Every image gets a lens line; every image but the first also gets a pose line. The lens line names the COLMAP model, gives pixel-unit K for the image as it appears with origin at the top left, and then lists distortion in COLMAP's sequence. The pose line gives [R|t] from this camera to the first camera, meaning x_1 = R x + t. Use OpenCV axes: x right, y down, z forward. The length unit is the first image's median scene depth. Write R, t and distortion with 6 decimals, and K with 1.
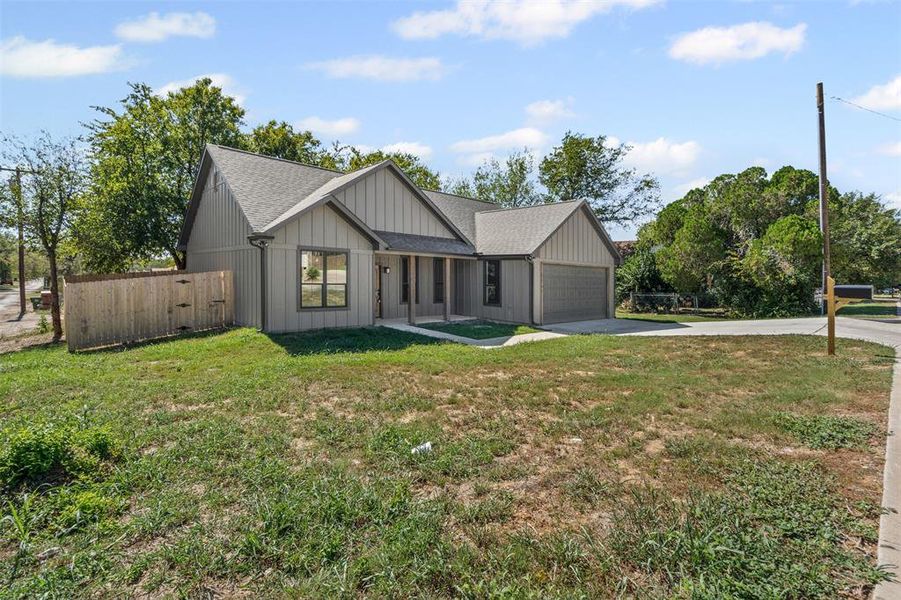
lens RADIAL K [[412.8, 0, 451.7], [0, 412.8, 299.0], [0, 0, 1]] dist [-0.006402, 0.002623]
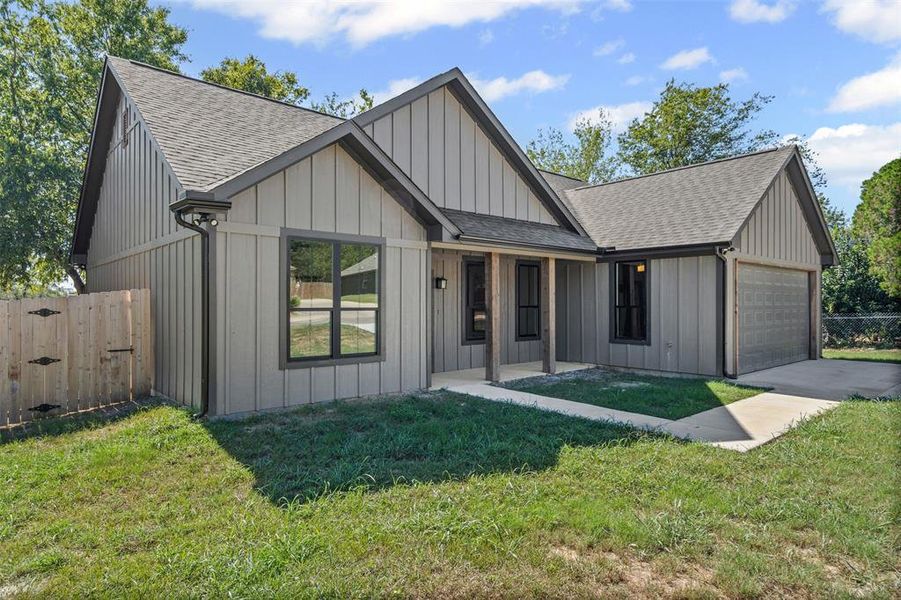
lens RADIAL K [[494.5, 0, 451.0], [0, 494.5, 295.5], [0, 0, 1]] dist [0.011680, -0.002887]
pose [[0.999626, -0.027306, -0.001233, -0.147328], [0.027137, 0.996806, -0.075108, -0.004112], [0.003280, 0.075046, 0.997175, 0.358241]]
